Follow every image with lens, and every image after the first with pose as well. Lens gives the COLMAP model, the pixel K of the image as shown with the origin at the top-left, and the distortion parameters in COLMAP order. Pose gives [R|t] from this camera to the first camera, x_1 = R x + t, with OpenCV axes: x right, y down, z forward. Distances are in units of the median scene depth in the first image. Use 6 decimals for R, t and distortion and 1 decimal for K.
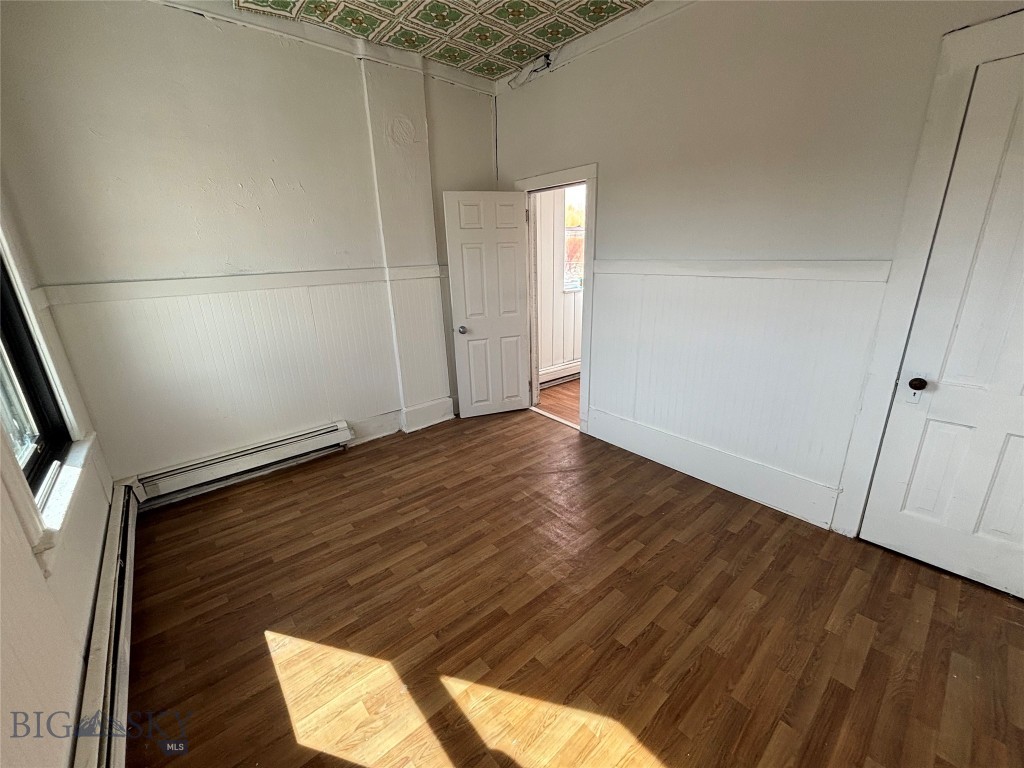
lens RADIAL K [[409.3, 0, 511.3], [0, 409.3, 380.7], [0, 0, 1]] dist [0.002464, 0.000076]
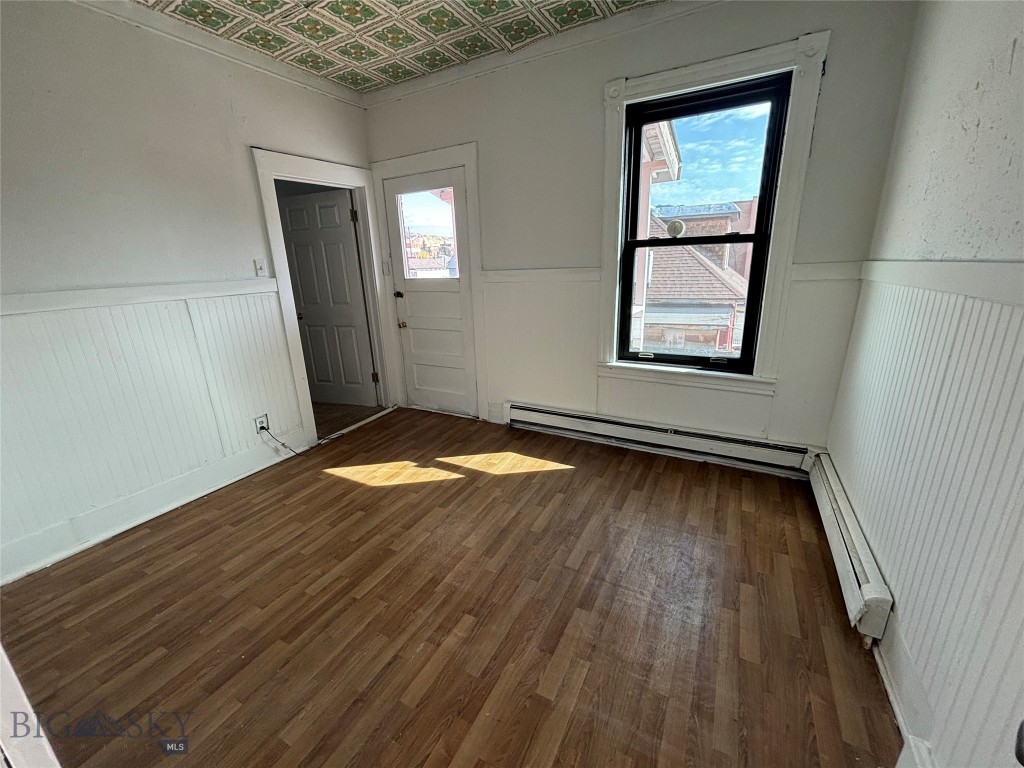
lens RADIAL K [[409.3, 0, 511.3], [0, 409.3, 380.7], [0, 0, 1]] dist [0.002464, 0.000076]
pose [[-0.933161, 0.155217, -0.324218, 0.152777], [-0.047675, 0.840553, 0.539627, -0.603324], [0.356282, 0.519016, -0.776972, 2.001572]]
